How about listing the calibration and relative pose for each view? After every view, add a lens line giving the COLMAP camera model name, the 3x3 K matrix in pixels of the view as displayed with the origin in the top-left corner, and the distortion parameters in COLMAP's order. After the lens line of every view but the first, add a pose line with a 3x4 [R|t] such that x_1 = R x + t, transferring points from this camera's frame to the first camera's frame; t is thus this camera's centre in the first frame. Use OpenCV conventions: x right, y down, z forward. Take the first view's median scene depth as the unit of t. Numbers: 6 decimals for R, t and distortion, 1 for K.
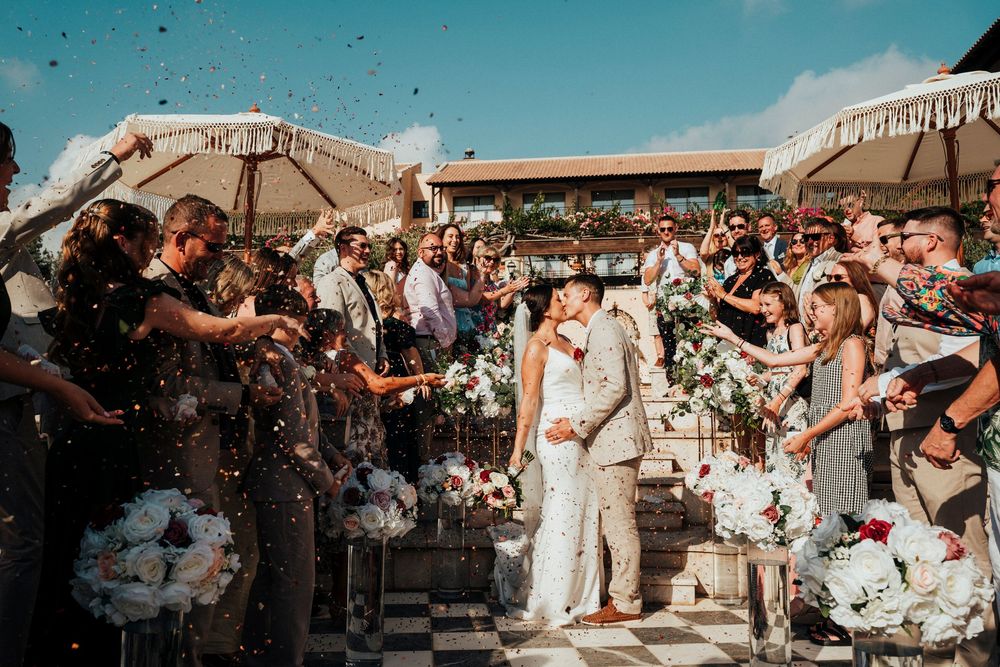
lens RADIAL K [[803.0, 0, 499.4], [0, 803.0, 355.8], [0, 0, 1]] dist [-0.051567, 0.015009]
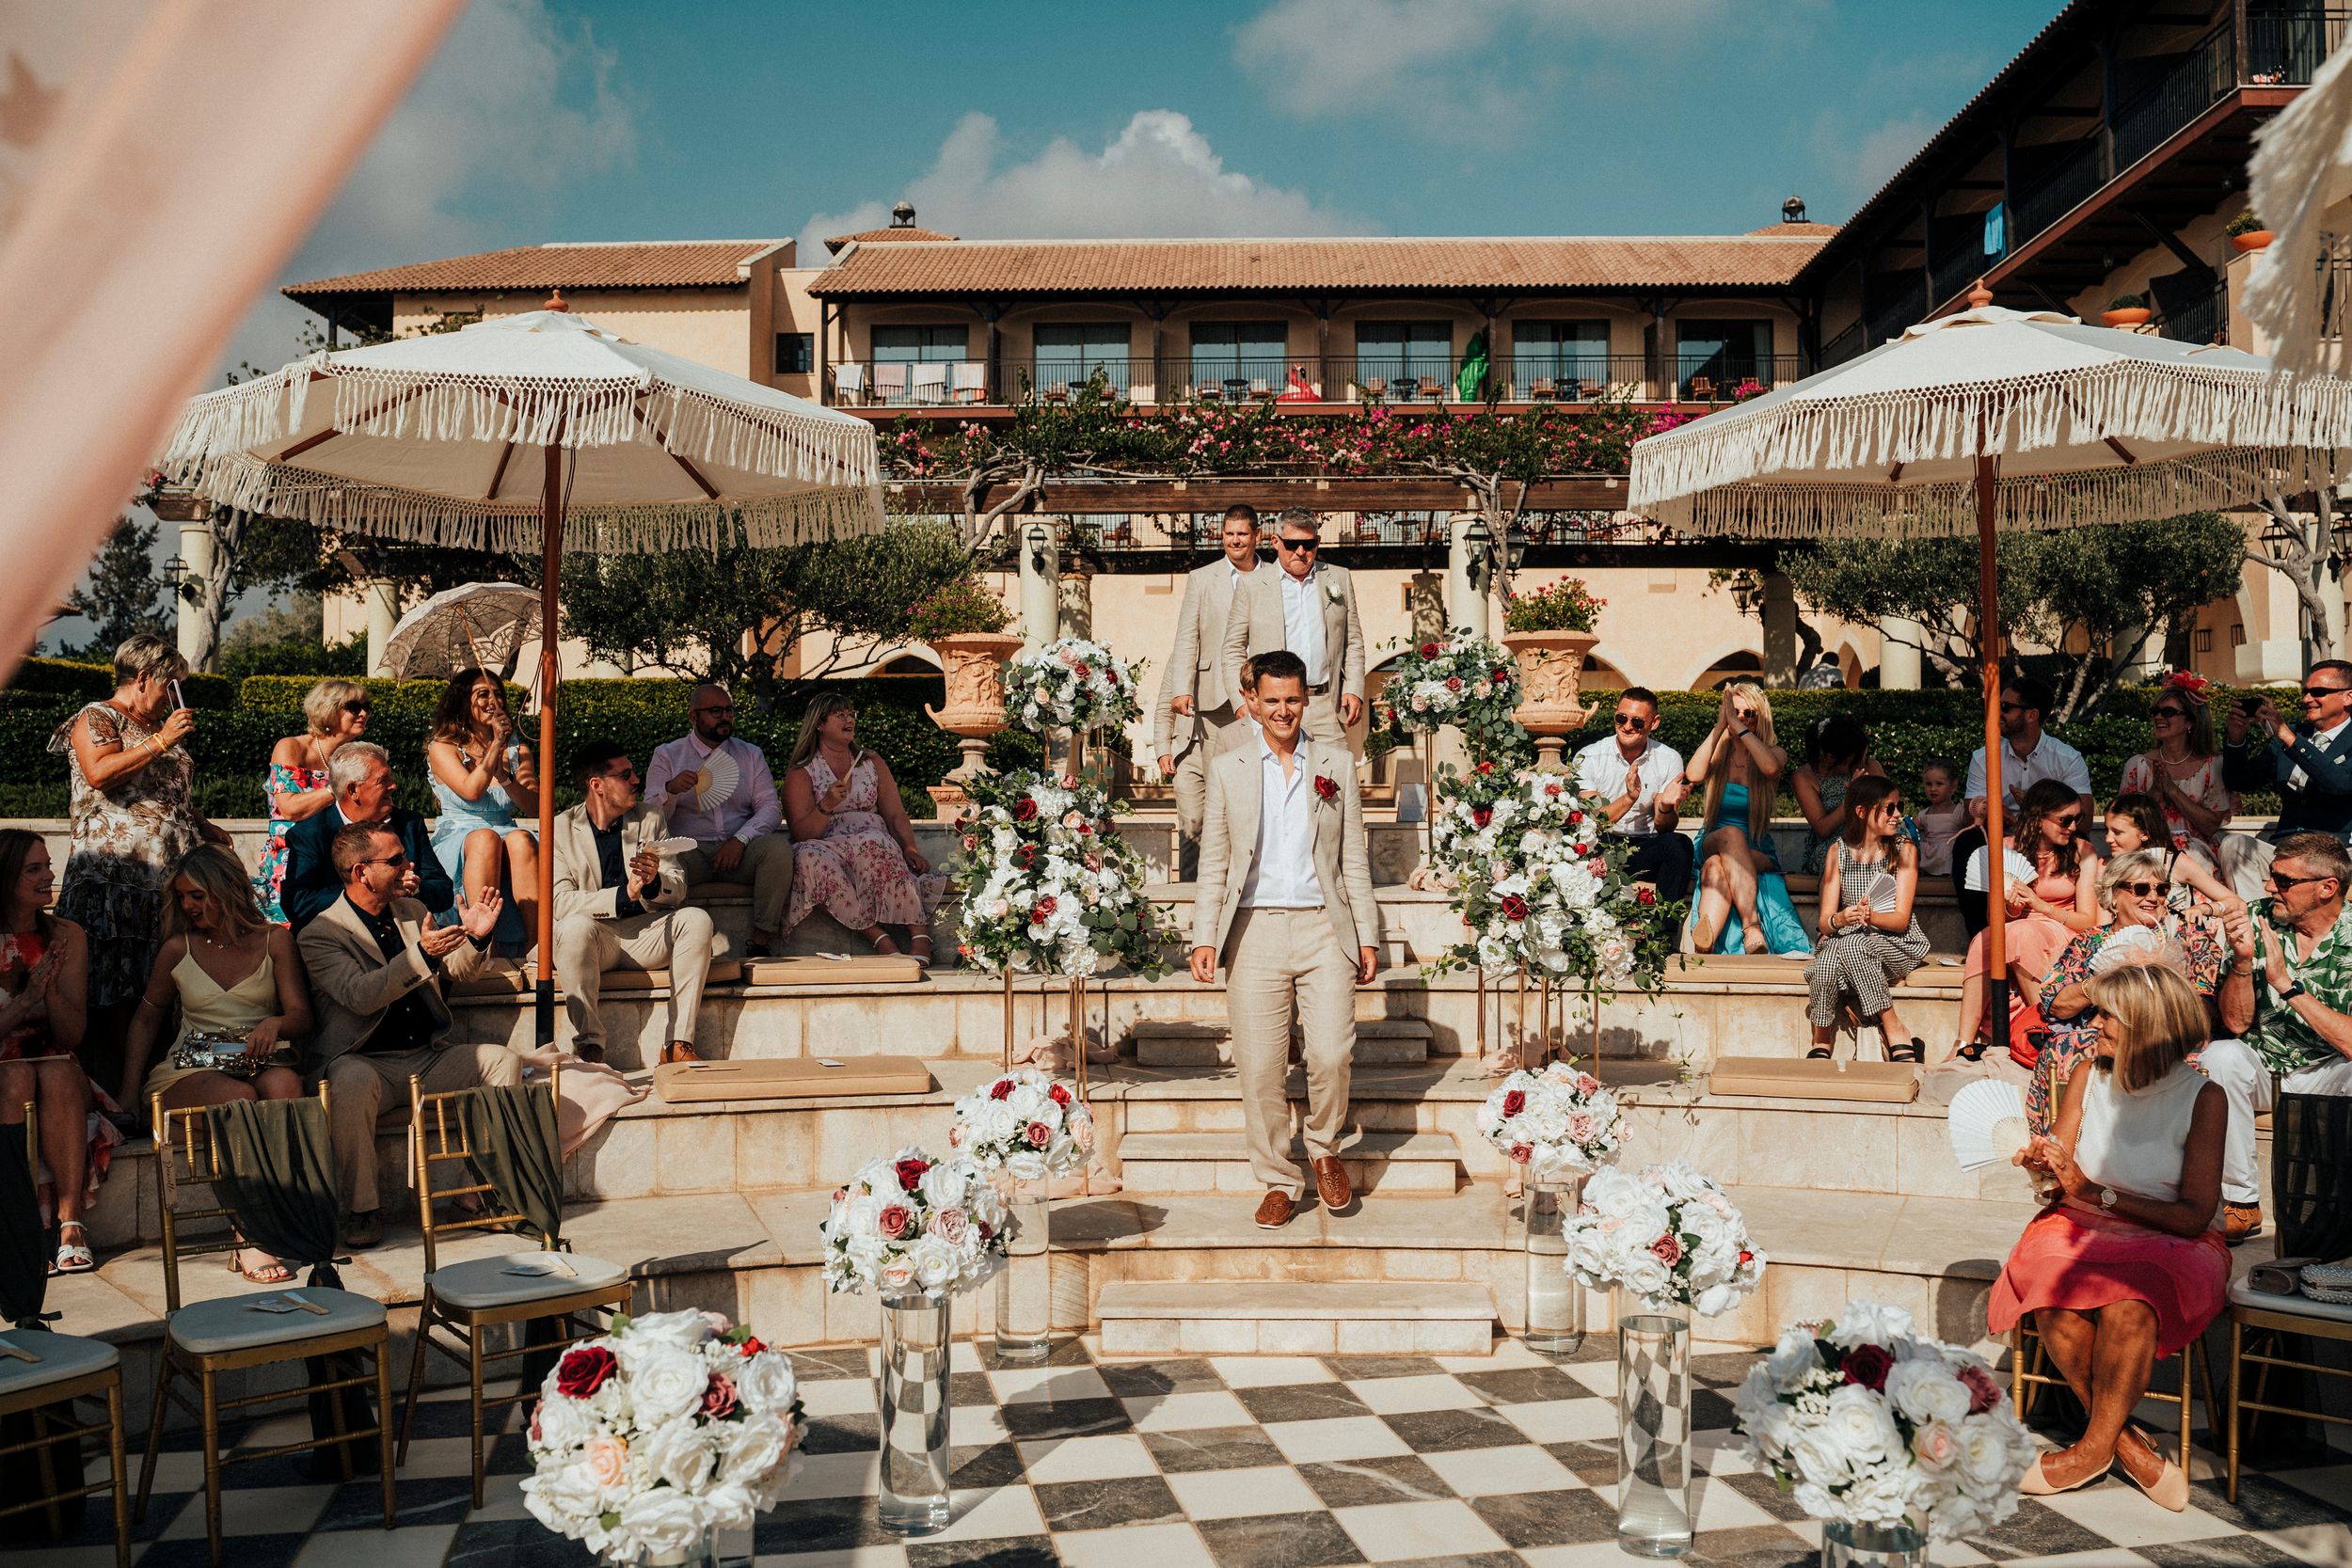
lens RADIAL K [[1888.5, 0, 1171.5], [0, 1888.5, 784.5], [0, 0, 1]] dist [-0.051567, 0.015009]
pose [[0.991818, -0.002100, 0.127644, -0.109096], [-0.008278, 0.996702, 0.080724, -0.144379], [-0.127393, -0.081120, 0.988529, -0.152756]]
